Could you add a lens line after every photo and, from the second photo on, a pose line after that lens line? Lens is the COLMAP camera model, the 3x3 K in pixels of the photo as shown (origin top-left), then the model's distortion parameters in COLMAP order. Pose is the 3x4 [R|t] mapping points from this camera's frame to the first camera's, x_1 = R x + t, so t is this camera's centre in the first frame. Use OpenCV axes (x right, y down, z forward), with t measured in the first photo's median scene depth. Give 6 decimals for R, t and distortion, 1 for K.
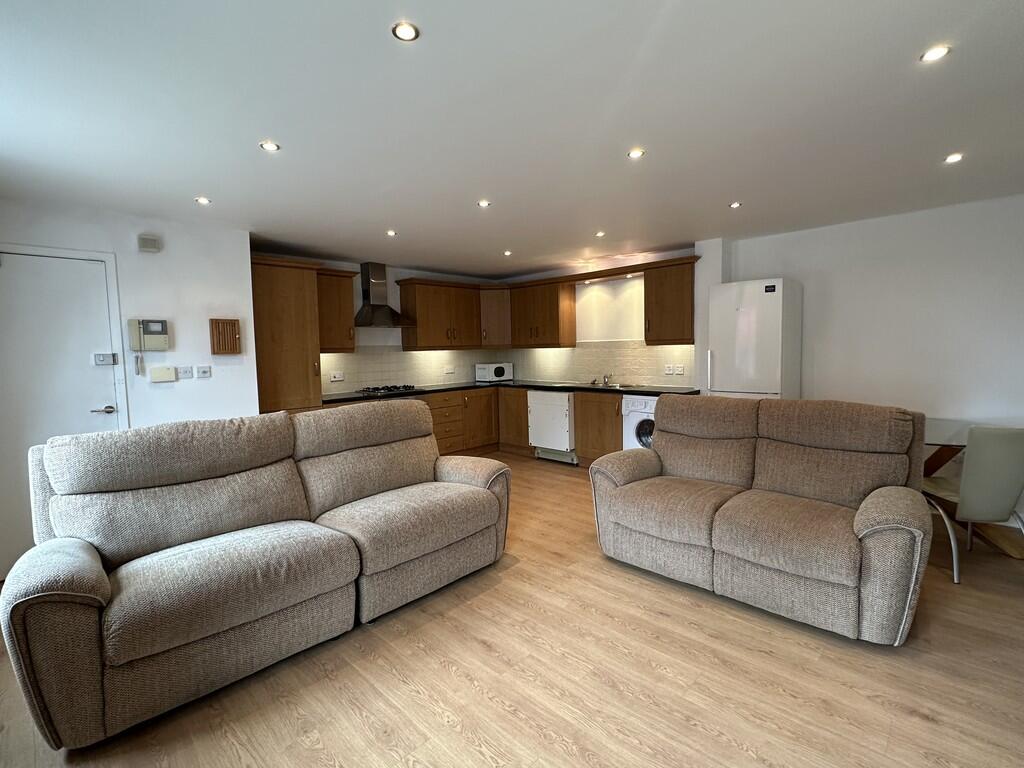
lens RADIAL K [[479.6, 0, 513.4], [0, 479.6, 386.0], [0, 0, 1]] dist [-0.001536, 0.000548]
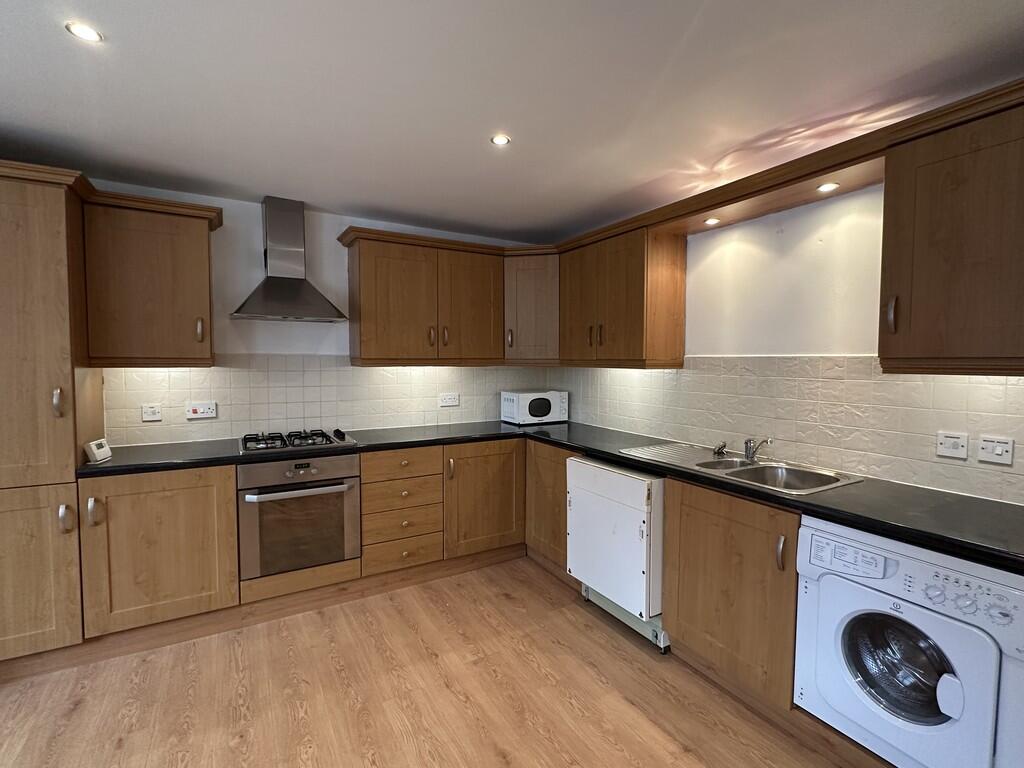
lens RADIAL K [[479.6, 0, 513.4], [0, 479.6, 386.0], [0, 0, 1]] dist [-0.001536, 0.000548]
pose [[0.961974, 0.041030, -0.270041, 0.103790], [-0.047178, 0.998753, -0.016314, -0.050796], [0.269035, 0.028434, 0.962711, 0.535154]]
